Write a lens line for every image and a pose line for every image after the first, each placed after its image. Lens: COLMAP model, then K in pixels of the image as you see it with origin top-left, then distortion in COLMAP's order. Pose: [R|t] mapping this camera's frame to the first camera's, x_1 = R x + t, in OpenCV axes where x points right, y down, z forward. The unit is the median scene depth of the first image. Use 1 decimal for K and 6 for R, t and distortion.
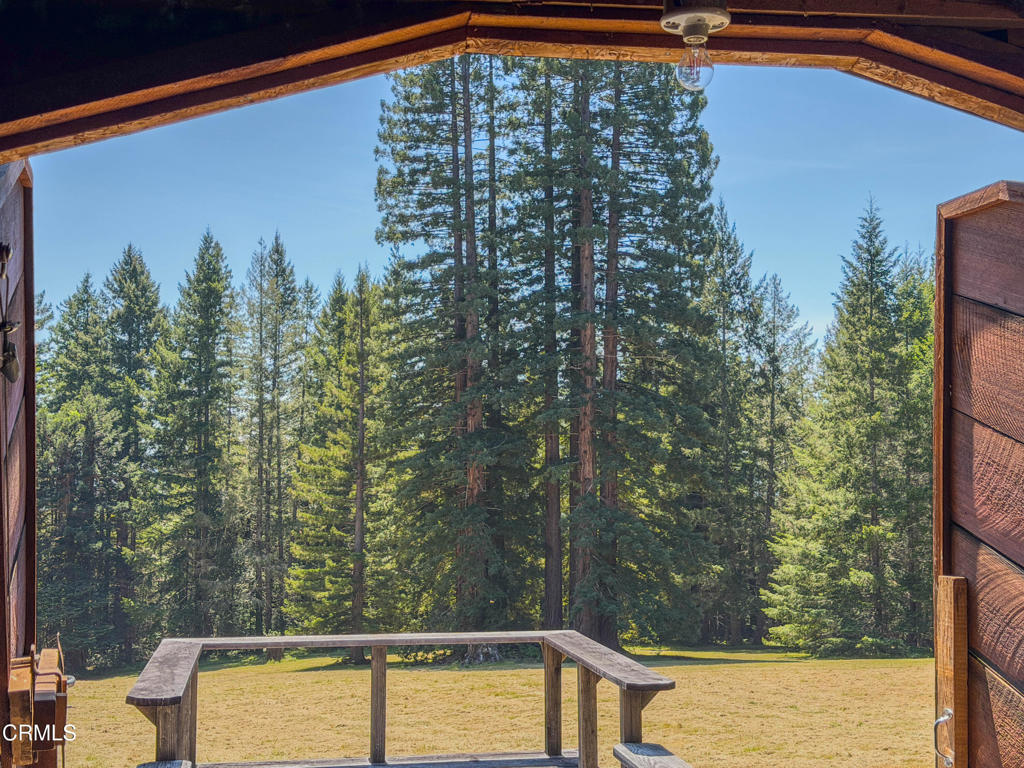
lens RADIAL K [[1449.0, 0, 505.6], [0, 1449.0, 386.9], [0, 0, 1]] dist [0.102972, 0.000000]
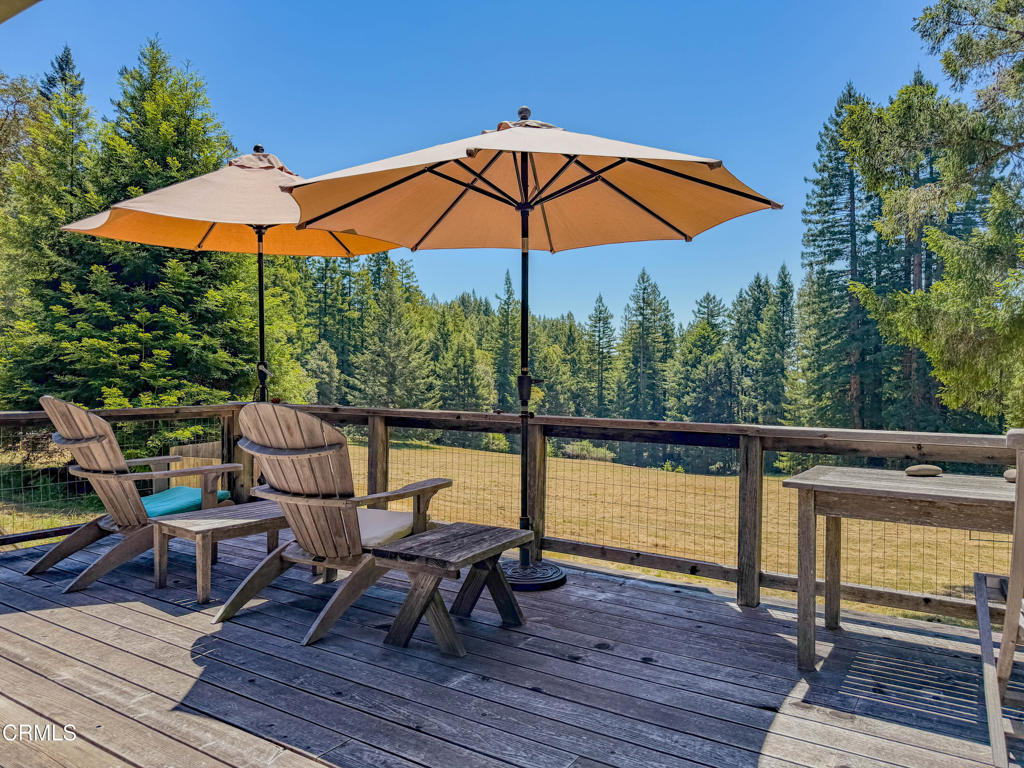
lens RADIAL K [[729.2, 0, 511.3], [0, 729.2, 385.7], [0, 0, 1]] dist [0.052173, -0.067045]
pose [[0.724648, 0.007671, -0.689077, 0.248082], [0.038893, 0.997889, 0.052010, -0.006425], [0.688021, -0.064489, 0.722820, 0.000982]]
